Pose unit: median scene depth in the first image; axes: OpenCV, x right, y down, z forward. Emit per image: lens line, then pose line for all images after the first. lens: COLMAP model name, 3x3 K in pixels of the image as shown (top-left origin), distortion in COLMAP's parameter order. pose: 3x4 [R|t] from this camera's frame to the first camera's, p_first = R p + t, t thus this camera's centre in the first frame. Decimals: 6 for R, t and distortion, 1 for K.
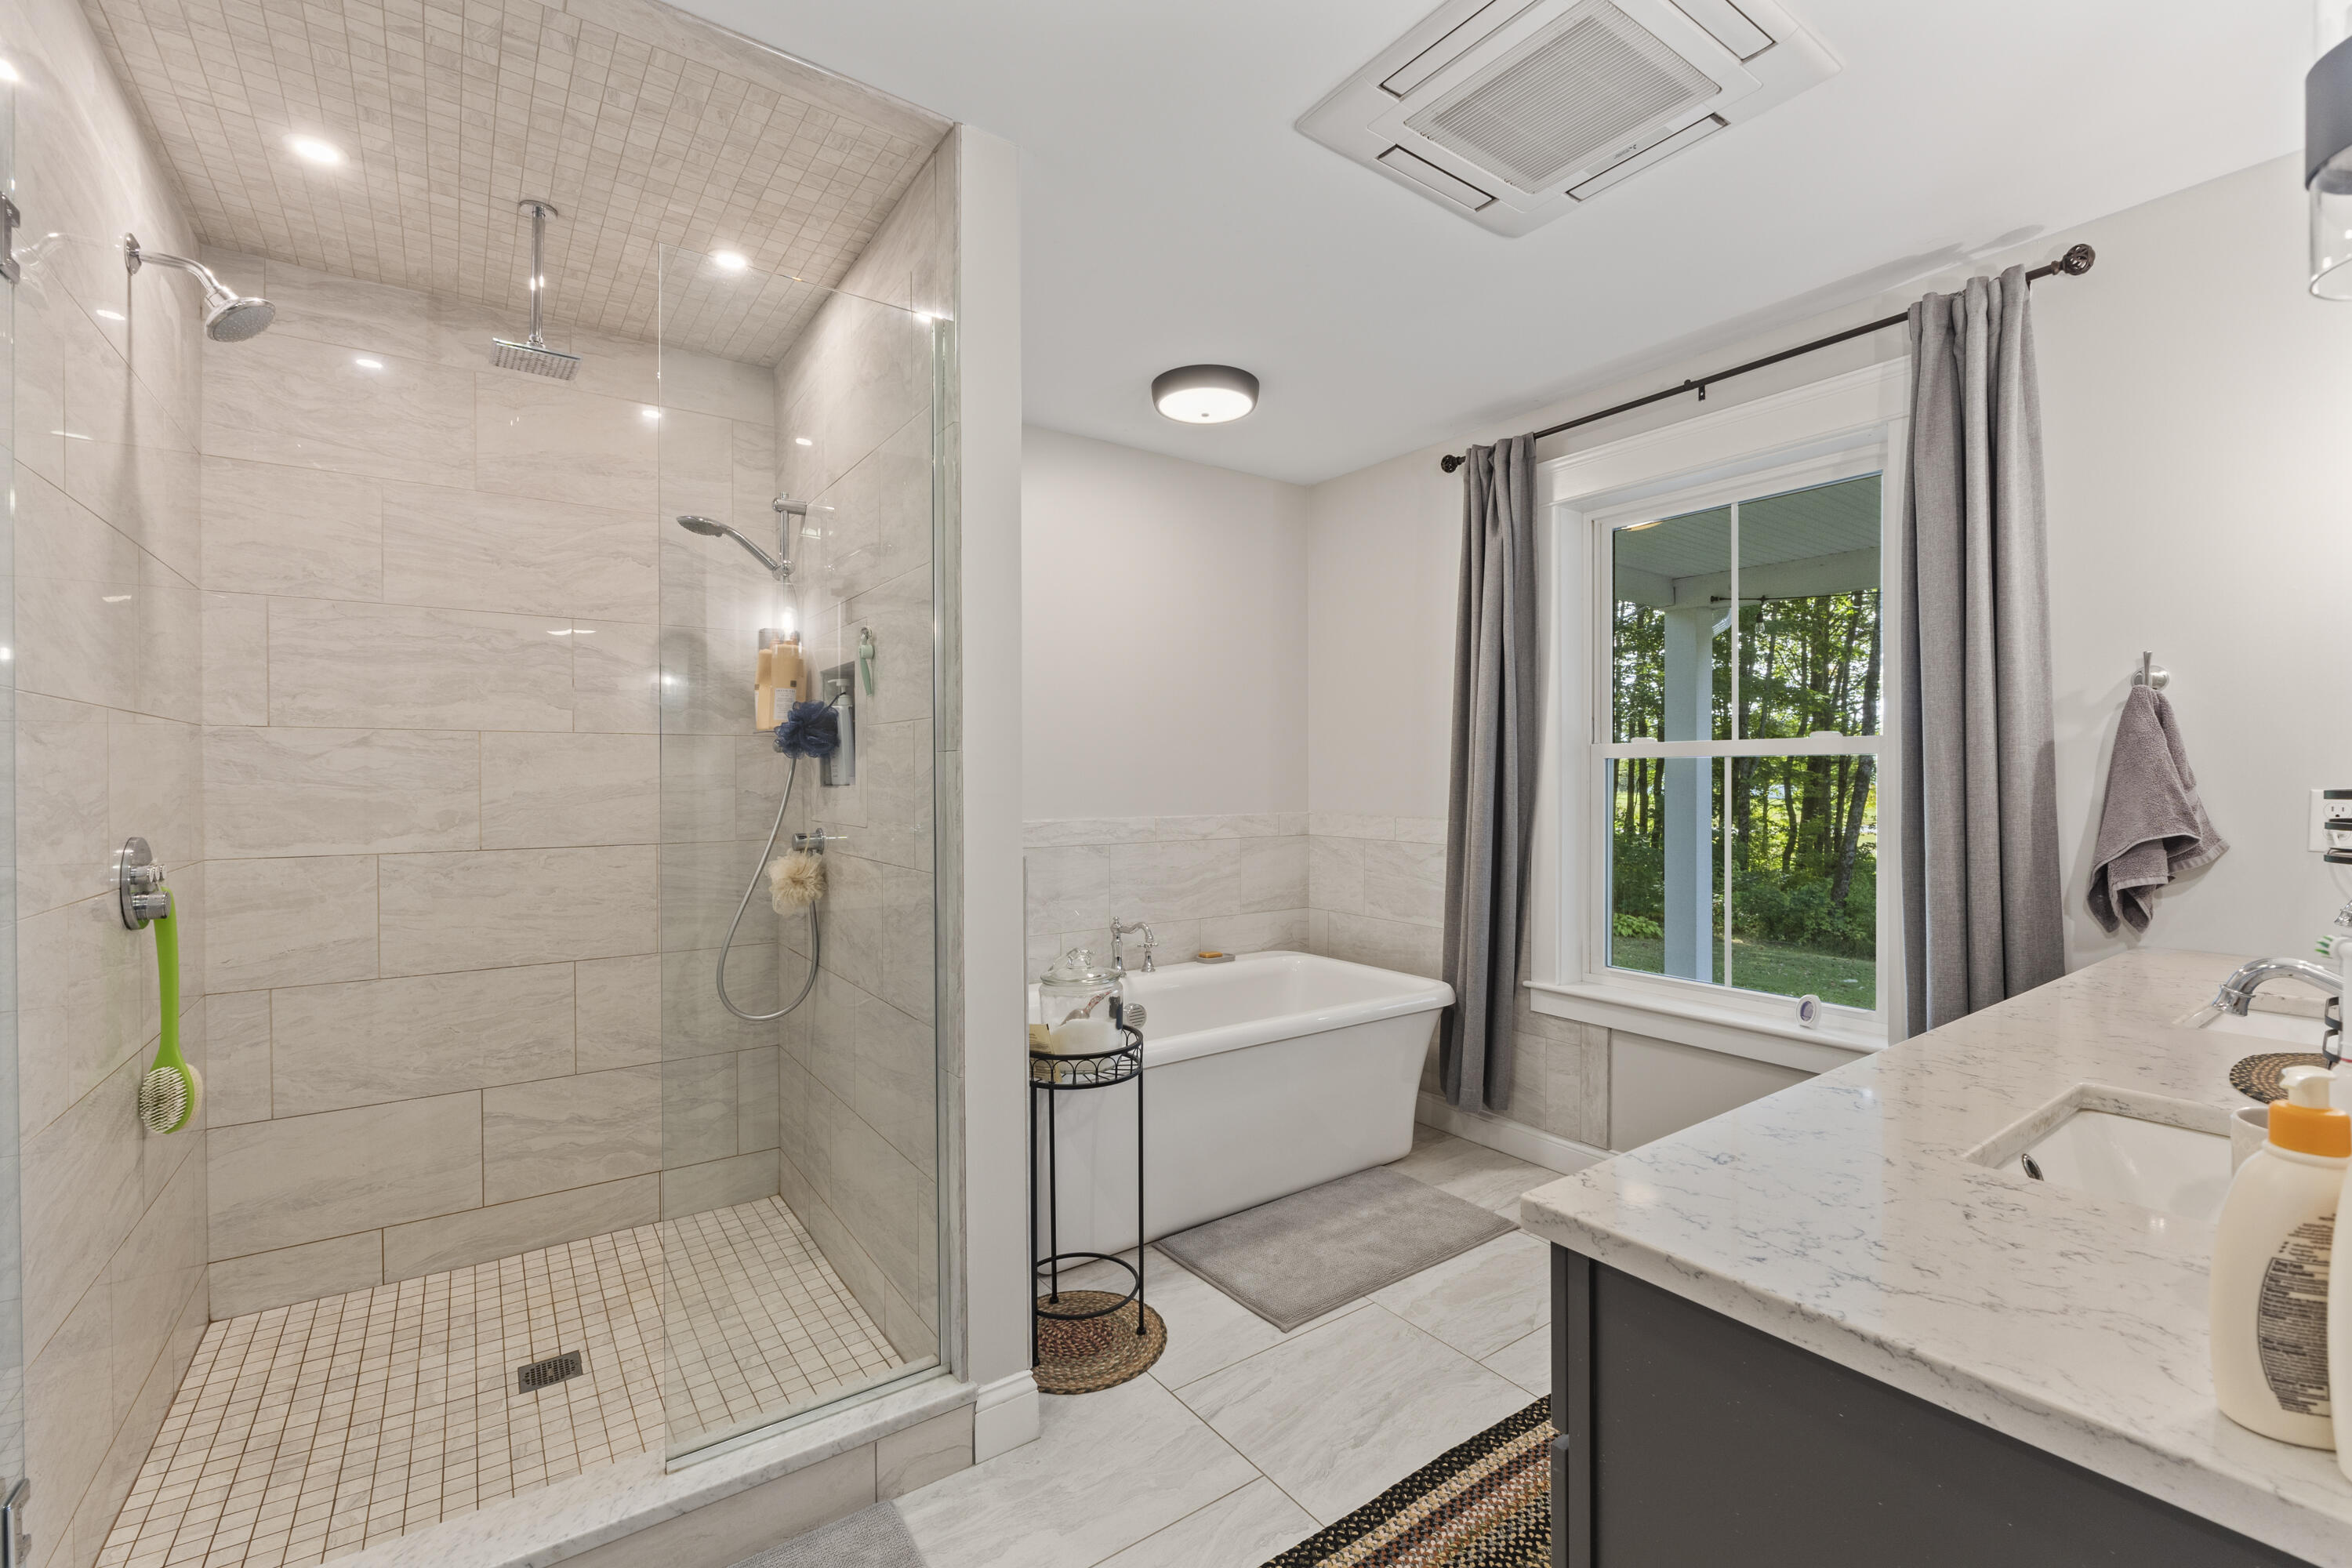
lens RADIAL K [[997.2, 0, 1174.3], [0, 997.2, 786.4], [0, 0, 1]] dist [-0.010634, 0.001331]
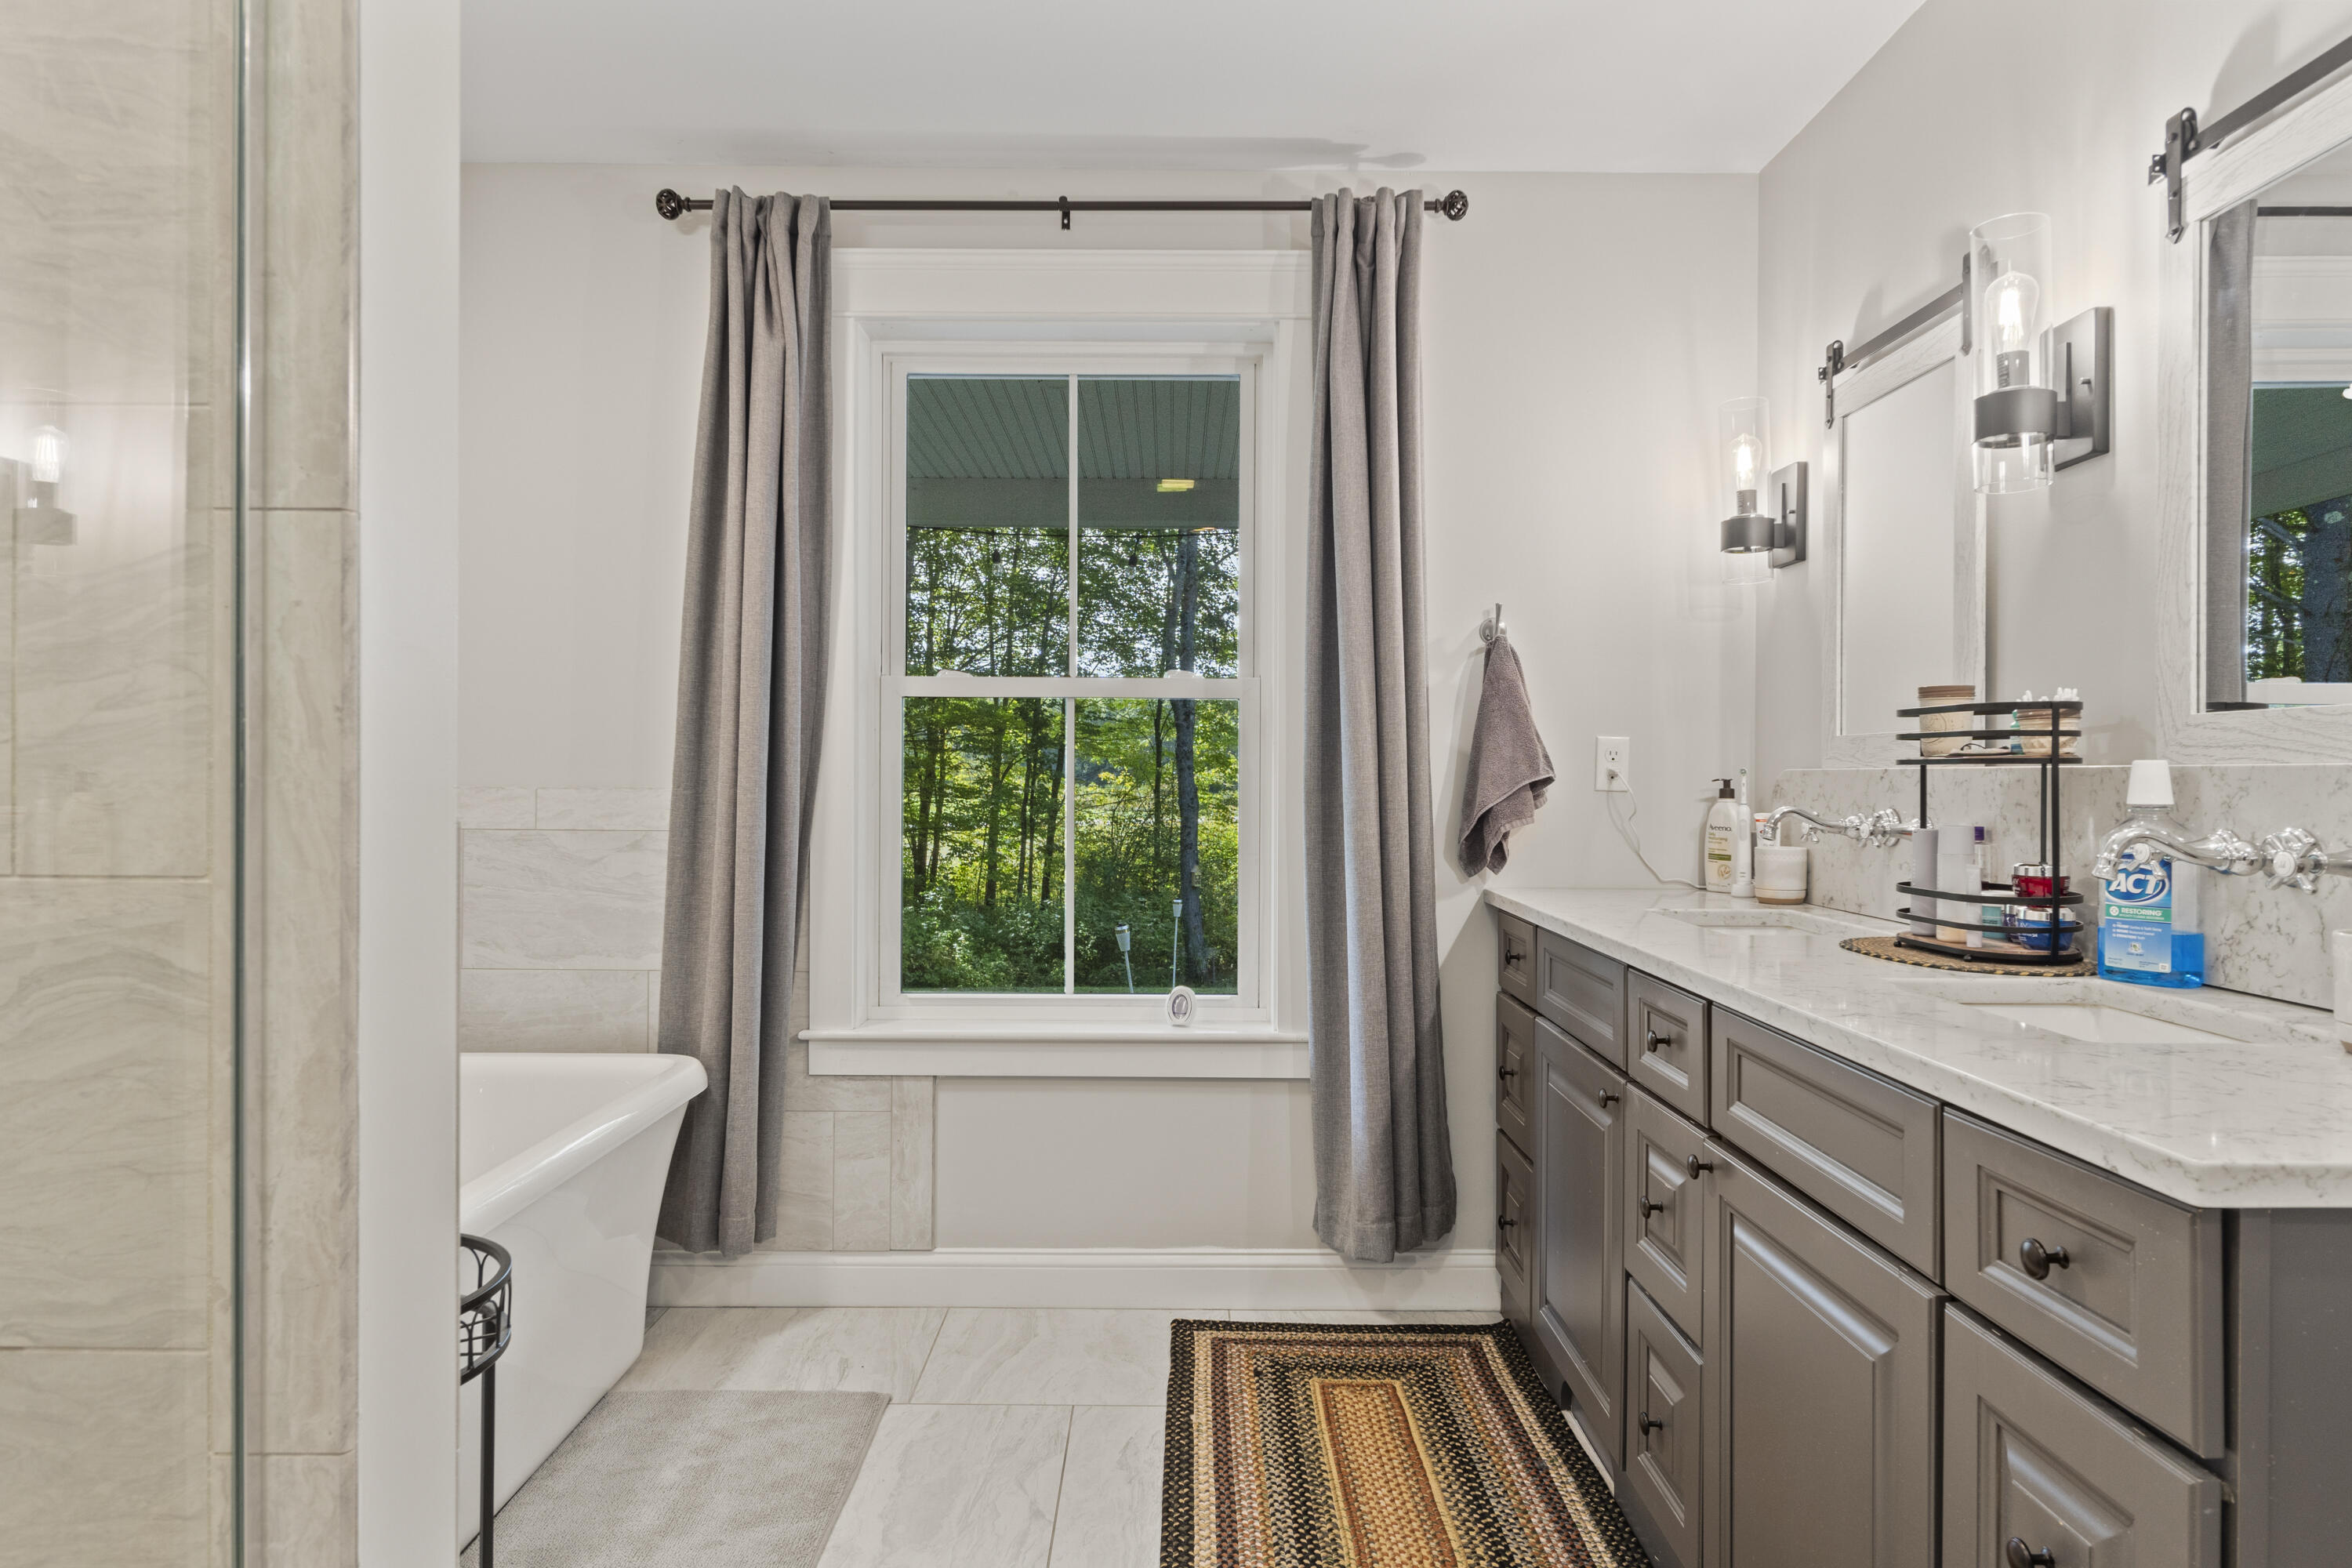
lens RADIAL K [[1398.6, 0, 1180.9], [0, 1398.6, 774.7], [0, 0, 1]] dist [0.005506, 0.000455]
pose [[0.572846, 0.005667, 0.819643, -0.277060], [0.002935, 0.999956, -0.008965, 0.038493], [-0.819658, 0.007541, 0.572804, 0.285814]]
